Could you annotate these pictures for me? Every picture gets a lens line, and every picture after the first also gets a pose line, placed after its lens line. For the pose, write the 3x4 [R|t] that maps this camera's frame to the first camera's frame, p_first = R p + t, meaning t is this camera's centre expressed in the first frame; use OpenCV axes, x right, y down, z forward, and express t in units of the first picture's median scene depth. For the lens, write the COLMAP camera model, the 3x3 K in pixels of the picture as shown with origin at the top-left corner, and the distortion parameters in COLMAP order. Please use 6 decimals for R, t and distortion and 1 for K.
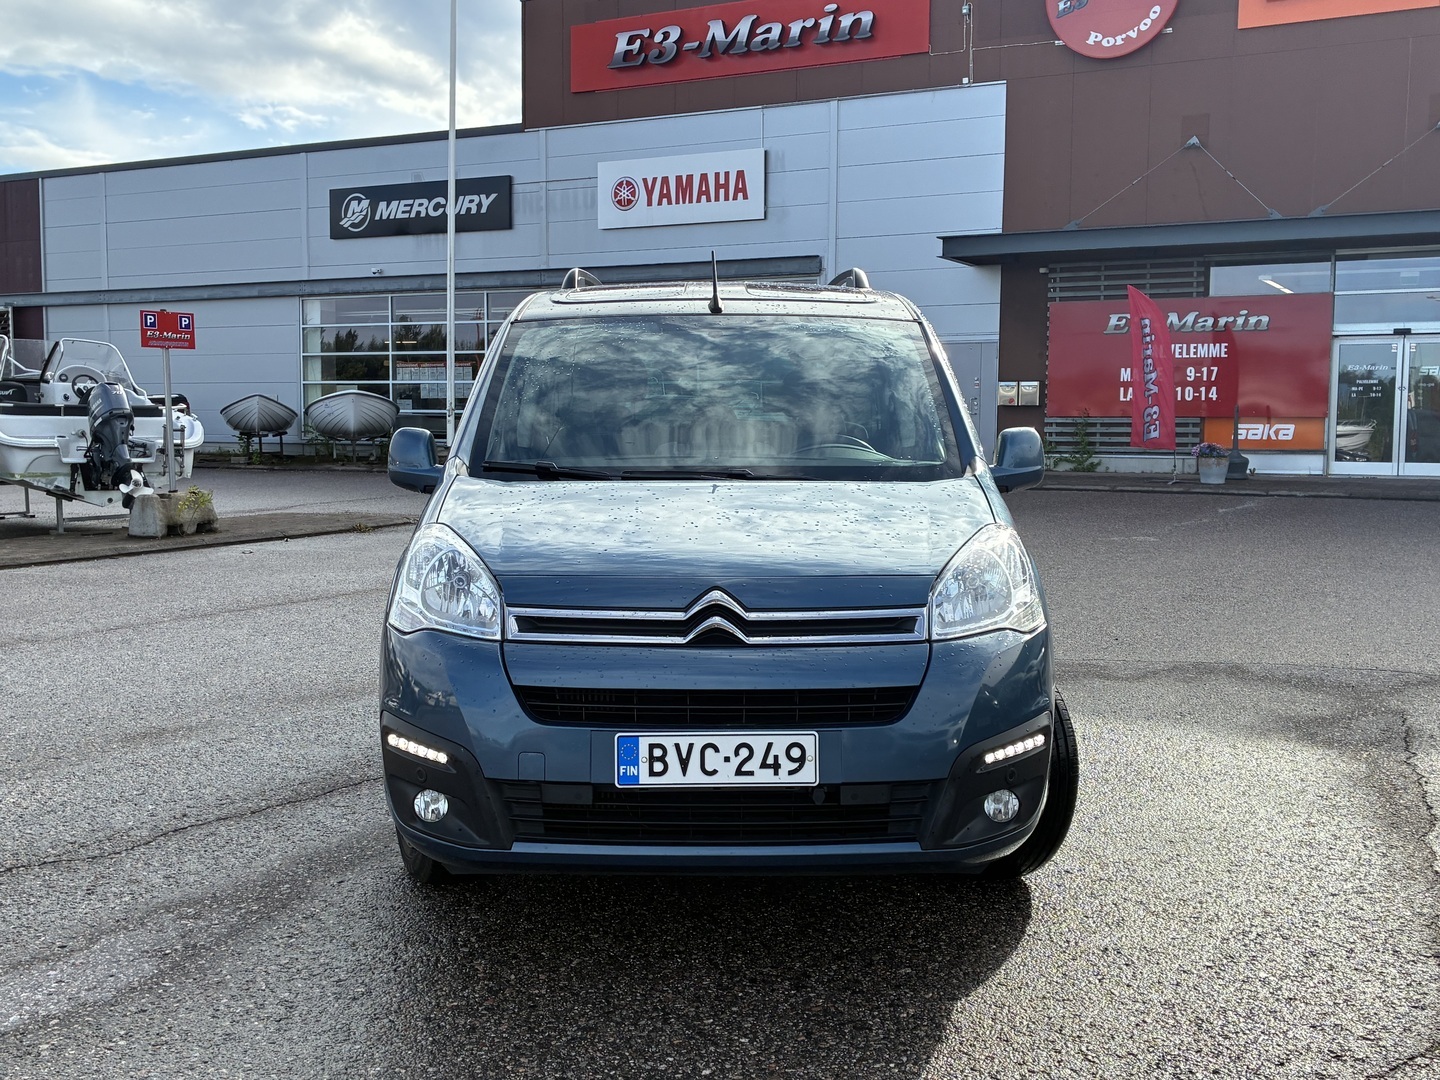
lens RADIAL K [[1596.1, 0, 715.1], [0, 1596.1, 537.9], [0, 0, 1]] dist [0.062820, -0.011762]
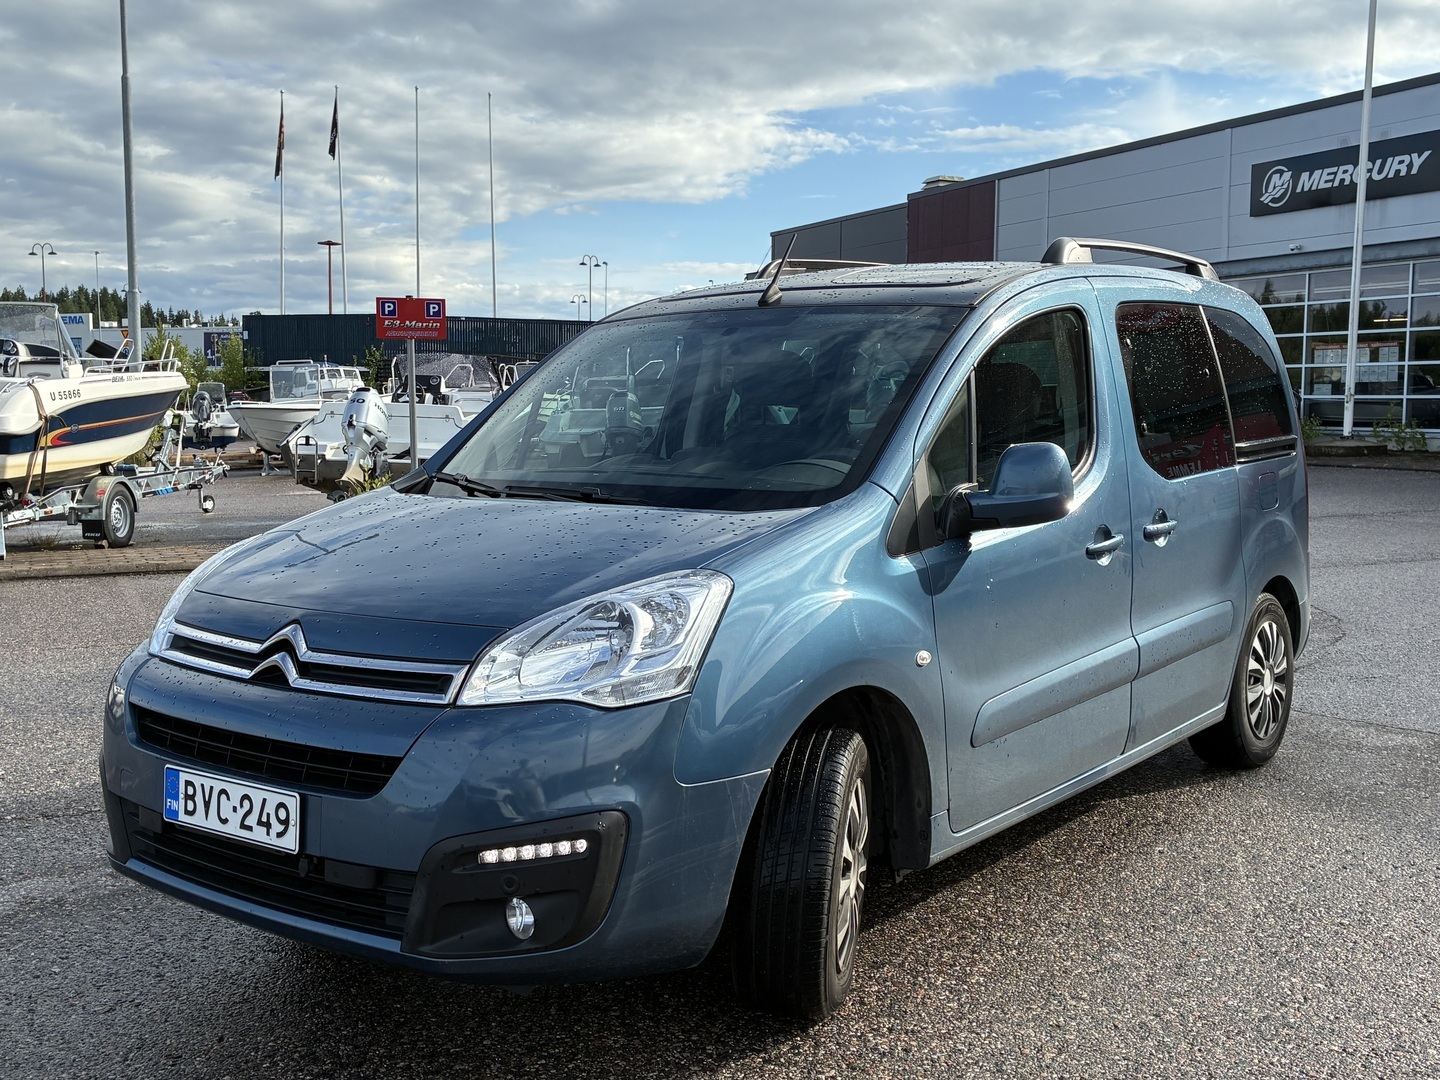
lens RADIAL K [[1554.0, 0, 721.9], [0, 1554.0, 579.1], [0, 0, 1]] dist [0.097090, -0.014816]
pose [[0.808013, 0.074085, -0.584488, 0.086764], [-0.051200, 0.997139, 0.055608, -0.006628], [0.586935, -0.015006, 0.809495, 0.050565]]
